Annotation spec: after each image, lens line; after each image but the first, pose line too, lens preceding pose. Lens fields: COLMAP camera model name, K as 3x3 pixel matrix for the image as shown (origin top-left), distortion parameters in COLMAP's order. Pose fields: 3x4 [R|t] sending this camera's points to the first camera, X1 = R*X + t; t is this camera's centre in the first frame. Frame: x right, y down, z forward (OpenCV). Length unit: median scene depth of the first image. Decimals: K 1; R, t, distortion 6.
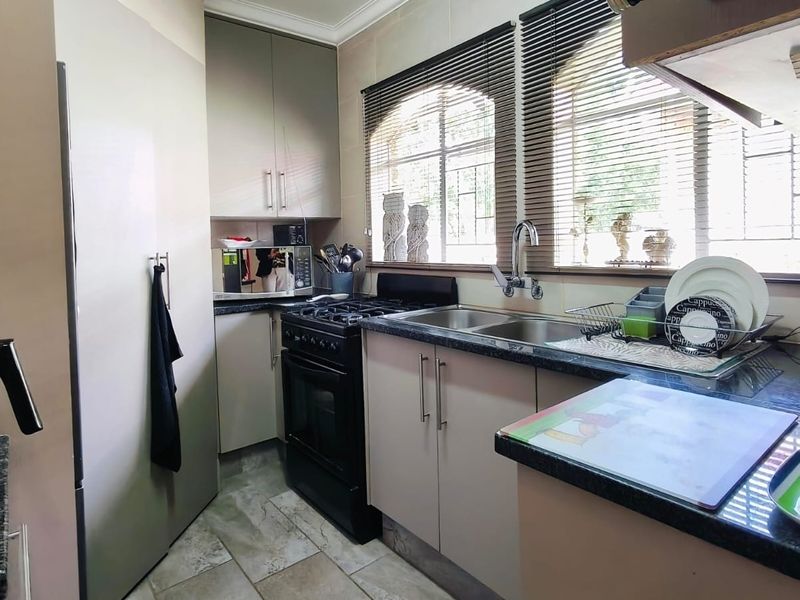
lens RADIAL K [[483.6, 0, 402.7], [0, 483.6, 300.4], [0, 0, 1]] dist [0.003115, -0.000298]
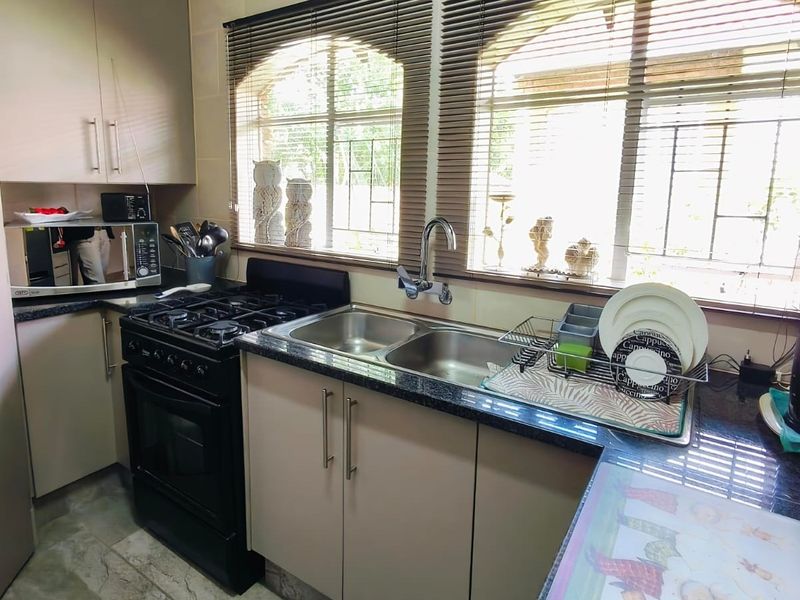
lens RADIAL K [[483.6, 0, 398.5], [0, 483.6, 295.7], [0, 0, 1]] dist [0.003115, -0.000298]
pose [[0.955450, -0.012887, 0.294873, -0.059093], [-0.016498, 0.995153, 0.096949, -0.091265], [-0.294693, -0.097495, 0.950605, 0.158880]]
